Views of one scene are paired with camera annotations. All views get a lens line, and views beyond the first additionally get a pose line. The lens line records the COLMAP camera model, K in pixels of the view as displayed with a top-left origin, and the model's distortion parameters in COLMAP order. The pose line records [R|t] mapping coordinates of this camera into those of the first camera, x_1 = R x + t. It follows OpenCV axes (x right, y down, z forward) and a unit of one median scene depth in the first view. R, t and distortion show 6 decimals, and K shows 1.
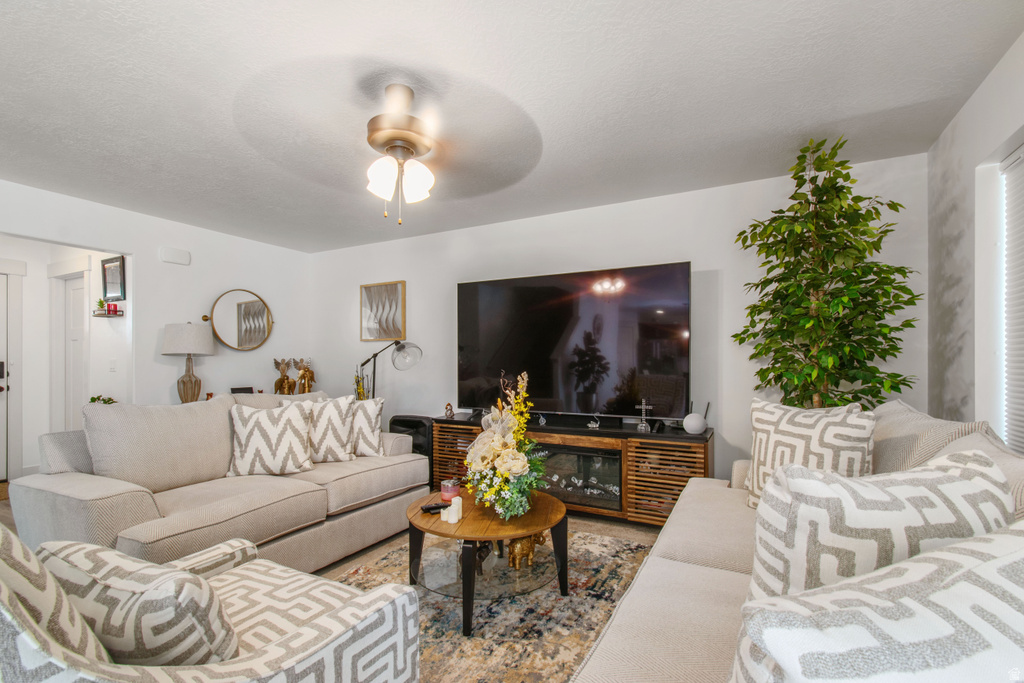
lens RADIAL K [[456.6, 0, 537.2], [0, 456.6, 361.5], [0, 0, 1]] dist [0.007227, -0.001729]
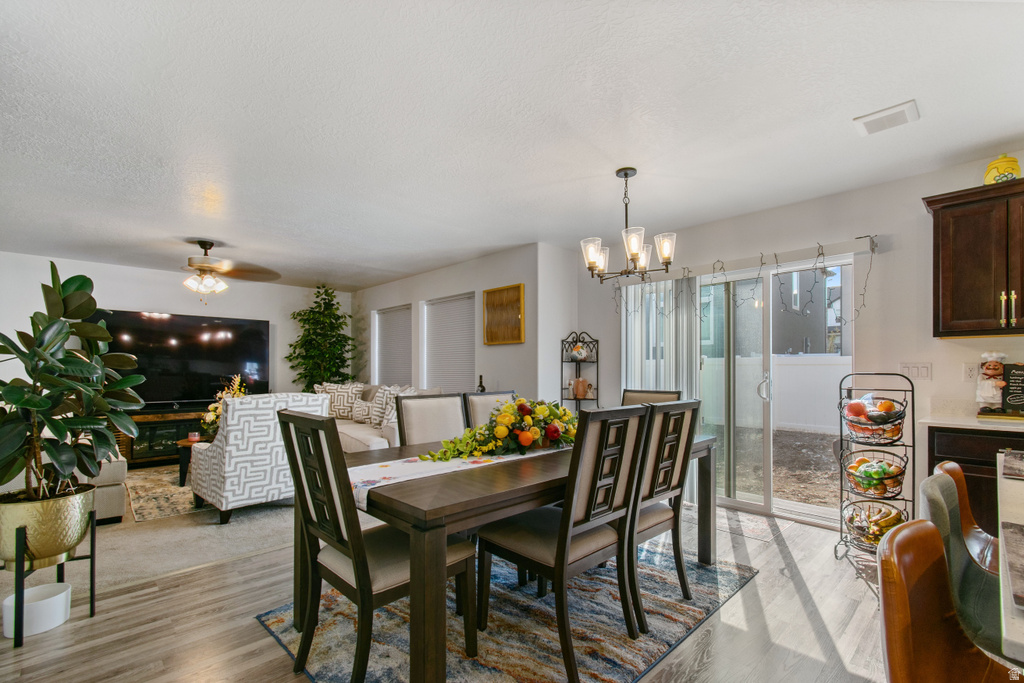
lens RADIAL K [[456.6, 0, 516.1], [0, 456.6, 364.7], [0, 0, 1]] dist [0.007227, -0.001729]
pose [[0.325403, 0.010275, 0.945519, -1.386876], [-0.007473, 0.999938, -0.008295, -0.012576], [-0.945546, -0.004367, 0.325460, -0.808327]]
